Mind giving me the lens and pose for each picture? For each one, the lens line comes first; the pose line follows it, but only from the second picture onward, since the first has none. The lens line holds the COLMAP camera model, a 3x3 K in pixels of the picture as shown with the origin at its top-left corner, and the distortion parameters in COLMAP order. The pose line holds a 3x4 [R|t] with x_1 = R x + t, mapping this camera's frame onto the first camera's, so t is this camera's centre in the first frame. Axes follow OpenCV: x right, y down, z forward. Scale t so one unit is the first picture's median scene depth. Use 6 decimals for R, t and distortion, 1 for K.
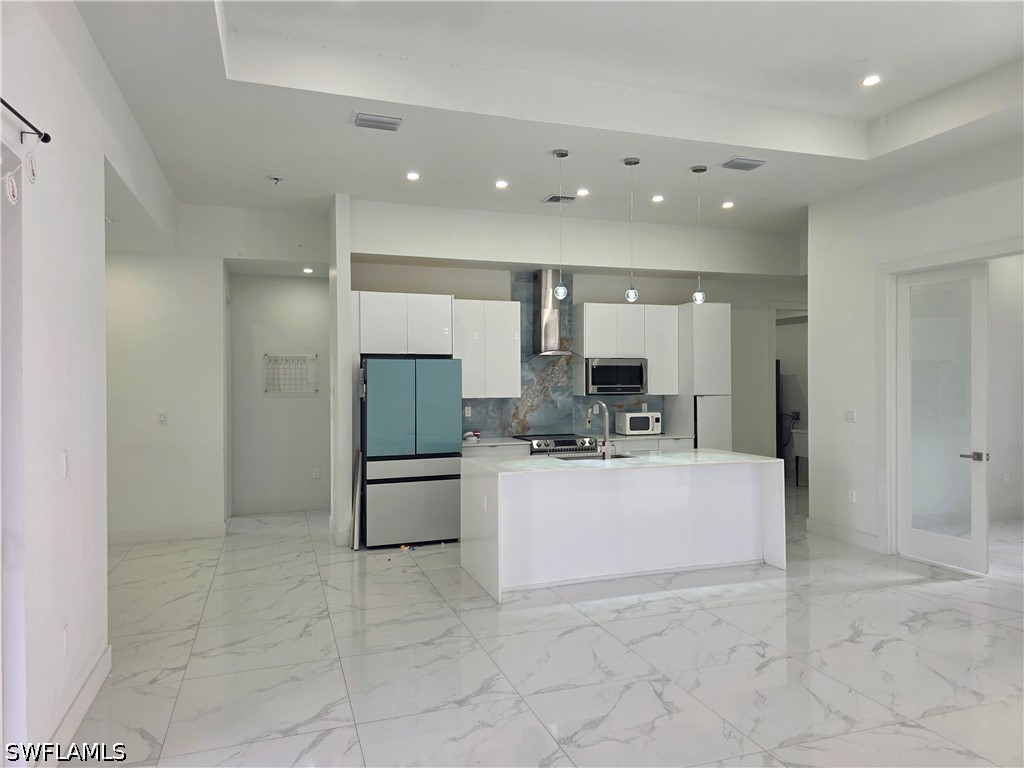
lens RADIAL K [[682.7, 0, 509.9], [0, 682.7, 378.9], [0, 0, 1]] dist [0.063736, -0.055631]
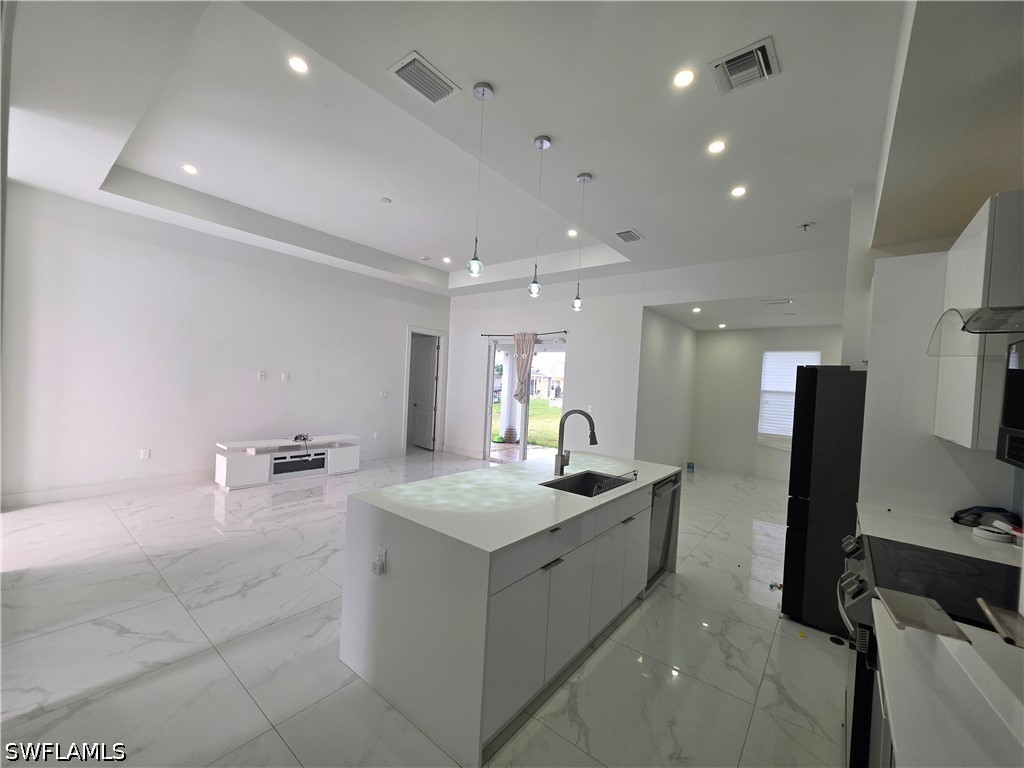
lens RADIAL K [[412.7, 0, 515.7], [0, 412.7, 391.6], [0, 0, 1]] dist [-0.004123, 0.001488]
pose [[-0.841301, -0.026671, -0.539909, 0.458438], [-0.043150, 0.998908, 0.017893, 0.004943], [0.538842, 0.038351, -0.841533, 1.356353]]
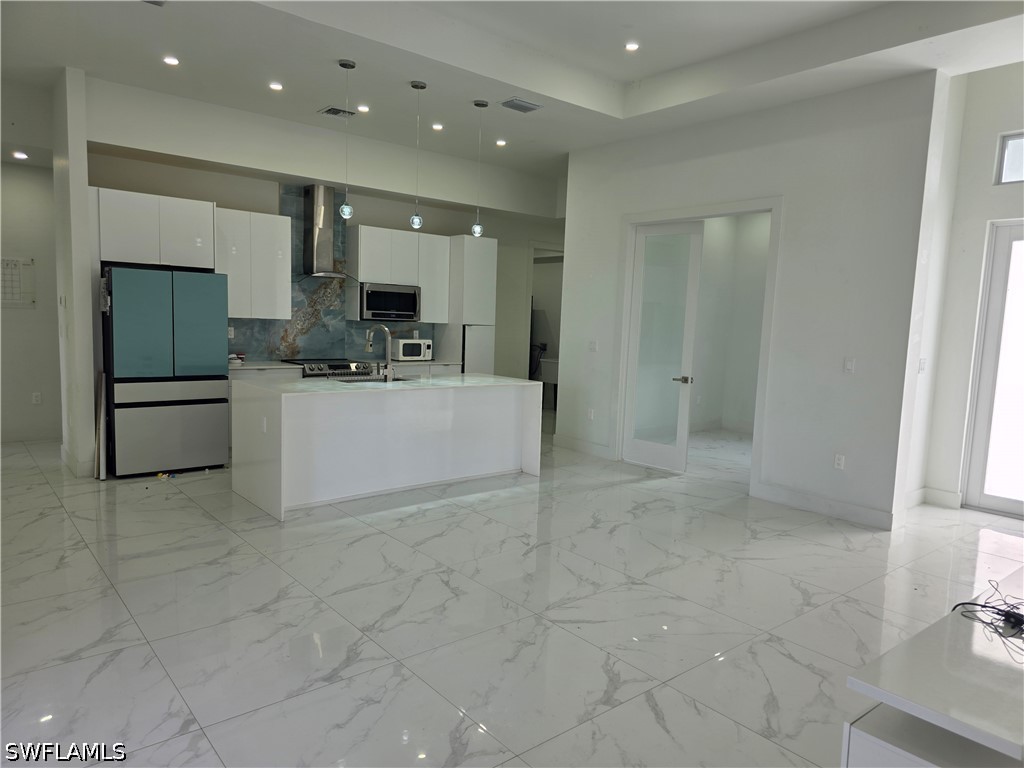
lens RADIAL K [[682.7, 0, 510.7], [0, 682.7, 387.5], [0, 0, 1]] dist [0.063736, -0.055631]
pose [[0.934282, 0.003225, 0.356519, -0.051729], [-0.043774, 0.993431, 0.105727, 0.008264], [-0.353836, -0.114385, 0.928287, -0.027979]]
